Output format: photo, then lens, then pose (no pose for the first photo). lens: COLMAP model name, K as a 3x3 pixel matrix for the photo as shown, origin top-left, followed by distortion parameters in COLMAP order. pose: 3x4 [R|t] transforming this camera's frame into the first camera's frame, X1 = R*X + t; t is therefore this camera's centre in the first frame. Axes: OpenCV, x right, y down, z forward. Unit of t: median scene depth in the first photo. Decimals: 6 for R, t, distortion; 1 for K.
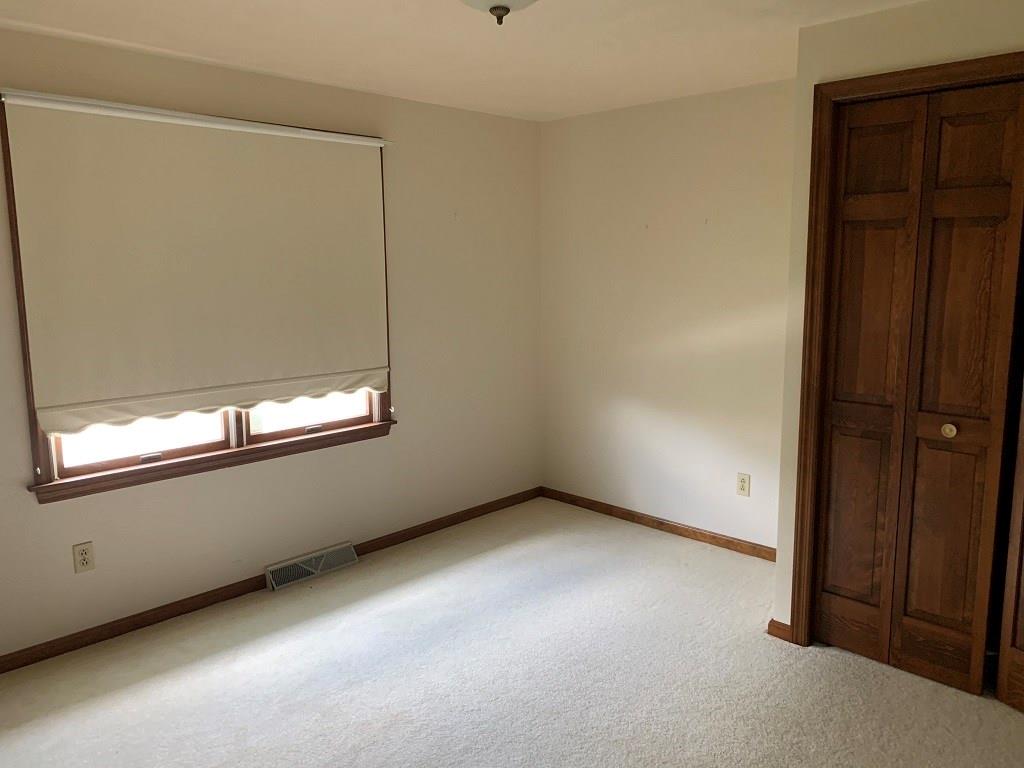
lens RADIAL K [[777.4, 0, 511.9], [0, 777.4, 383.8], [0, 0, 1]] dist [0.007573, -0.006798]
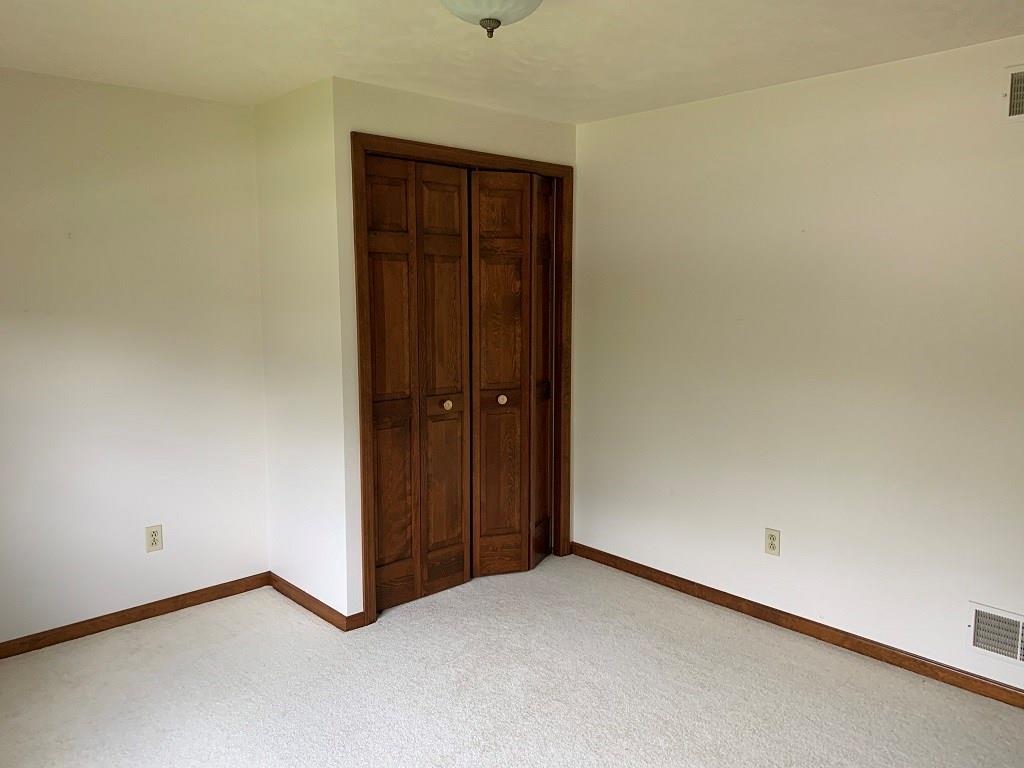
lens RADIAL K [[777.4, 0, 510.2], [0, 777.4, 381.8], [0, 0, 1]] dist [0.007573, -0.006798]
pose [[0.032166, -0.114989, 0.992846, -0.789221], [0.153933, 0.982078, 0.108755, -0.112416], [-0.987558, 0.149334, 0.049290, 0.777825]]
